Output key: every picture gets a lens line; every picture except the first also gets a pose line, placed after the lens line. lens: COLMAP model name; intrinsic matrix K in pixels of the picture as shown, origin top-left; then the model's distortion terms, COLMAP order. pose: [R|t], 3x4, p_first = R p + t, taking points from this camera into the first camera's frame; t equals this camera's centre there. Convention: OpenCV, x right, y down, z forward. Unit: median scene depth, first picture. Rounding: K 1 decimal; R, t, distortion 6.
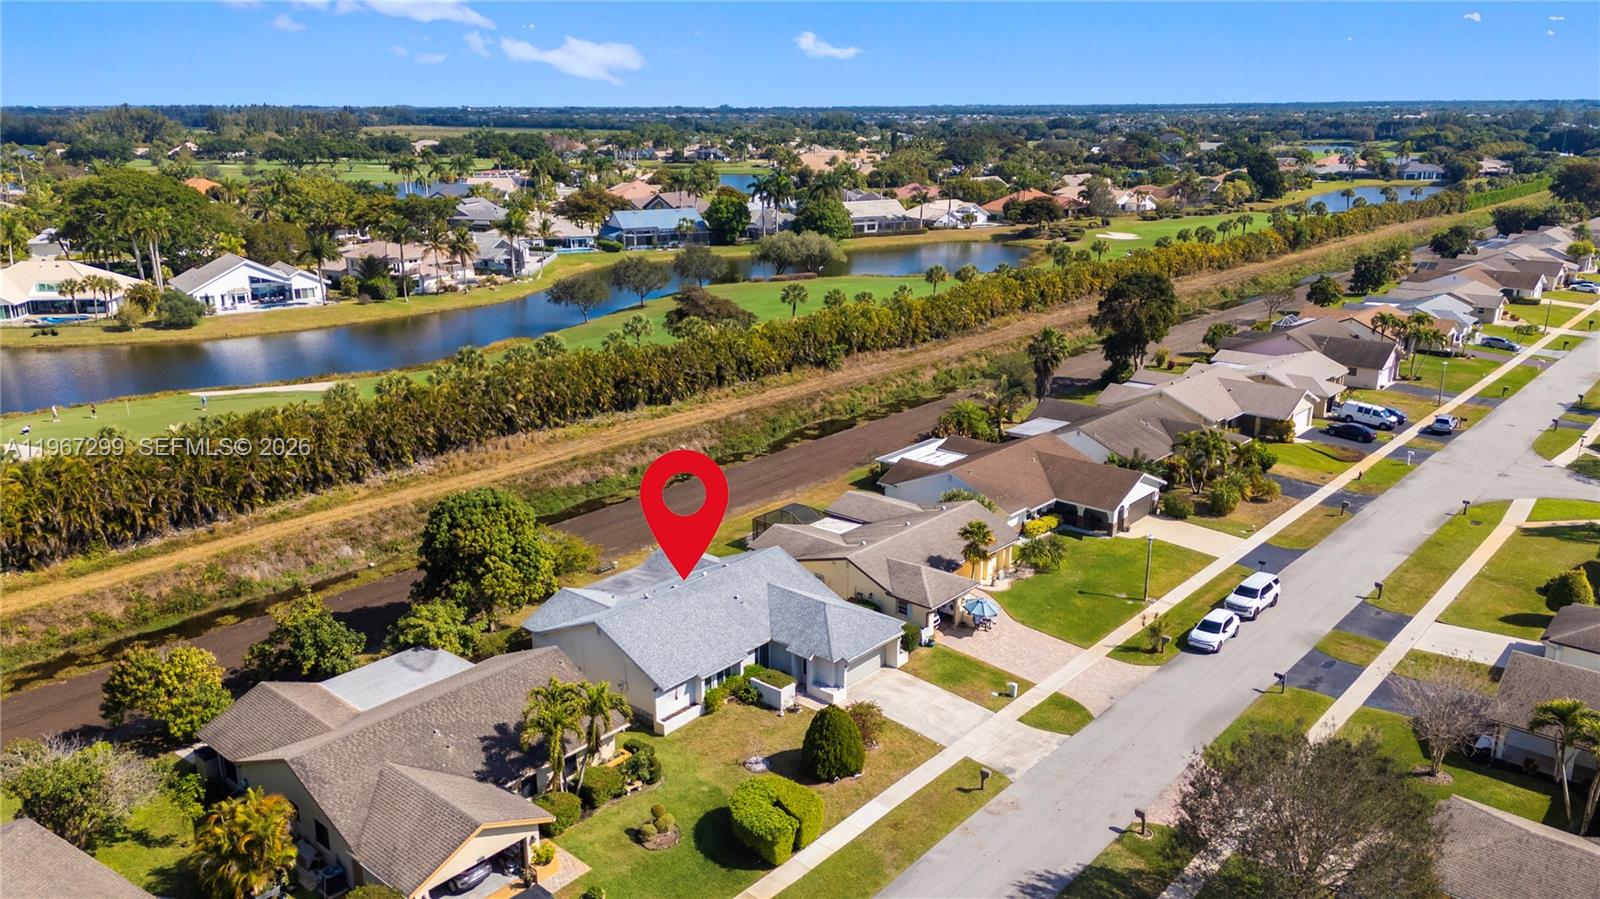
lens RADIAL K [[1172.4, 0, 800.0], [0, 1172.4, 449.5], [0, 0, 1]] dist [0.074742, -0.059997]
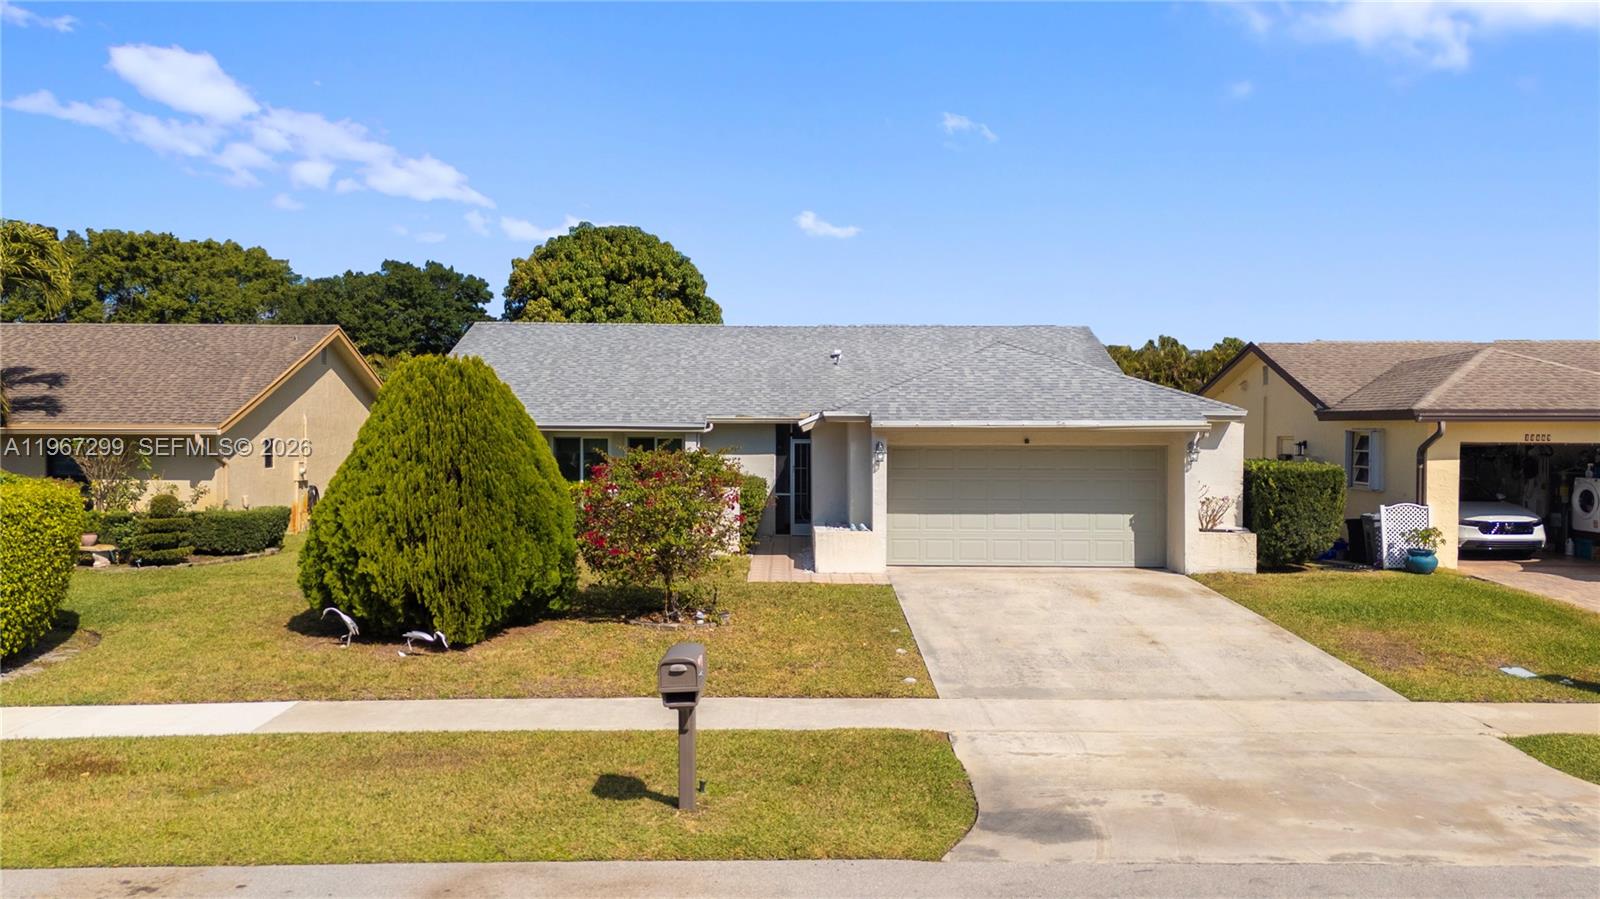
lens RADIAL K [[1172.4, 0, 800.0], [0, 1172.4, 449.5], [0, 0, 1]] dist [0.074742, -0.059997]
pose [[0.662997, 0.019128, -0.748378, 0.224340], [-0.213757, 0.962893, -0.164759, 0.220344], [0.717456, 0.269206, 0.642484, 0.747986]]
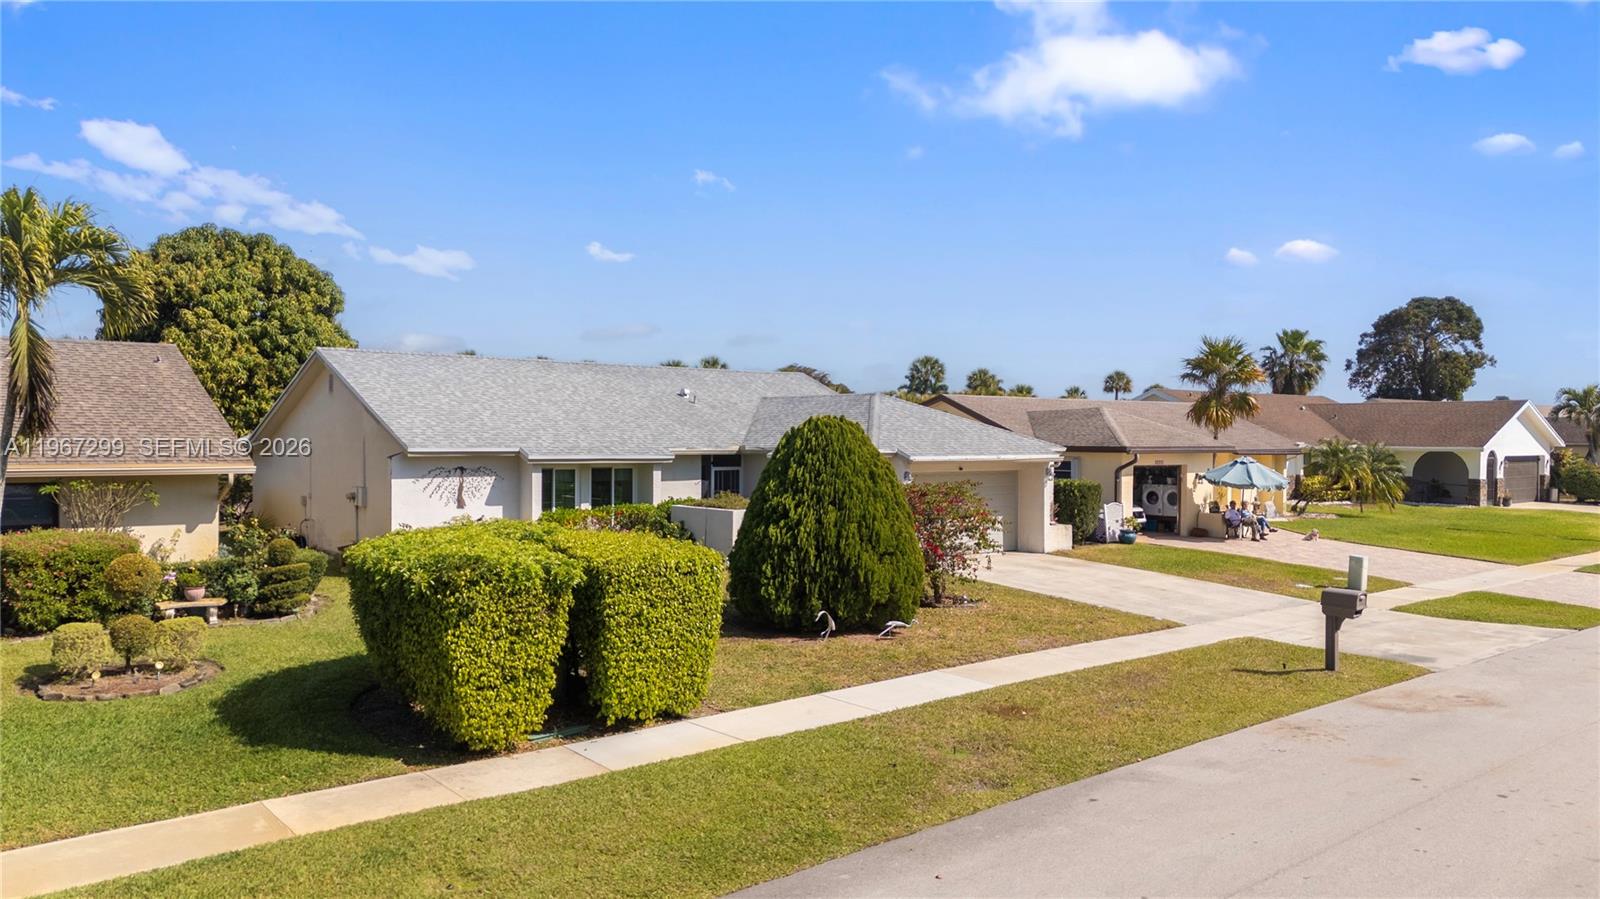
lens RADIAL K [[1175.1, 0, 800.0], [0, 1175.1, 449.5], [0, 0, 1]] dist [0.080165, -0.084012]
pose [[0.989069, 0.010531, -0.147079, 0.057666], [-0.049720, 0.962852, -0.265412, 0.263650], [0.138820, 0.269824, 0.952850, 0.574543]]
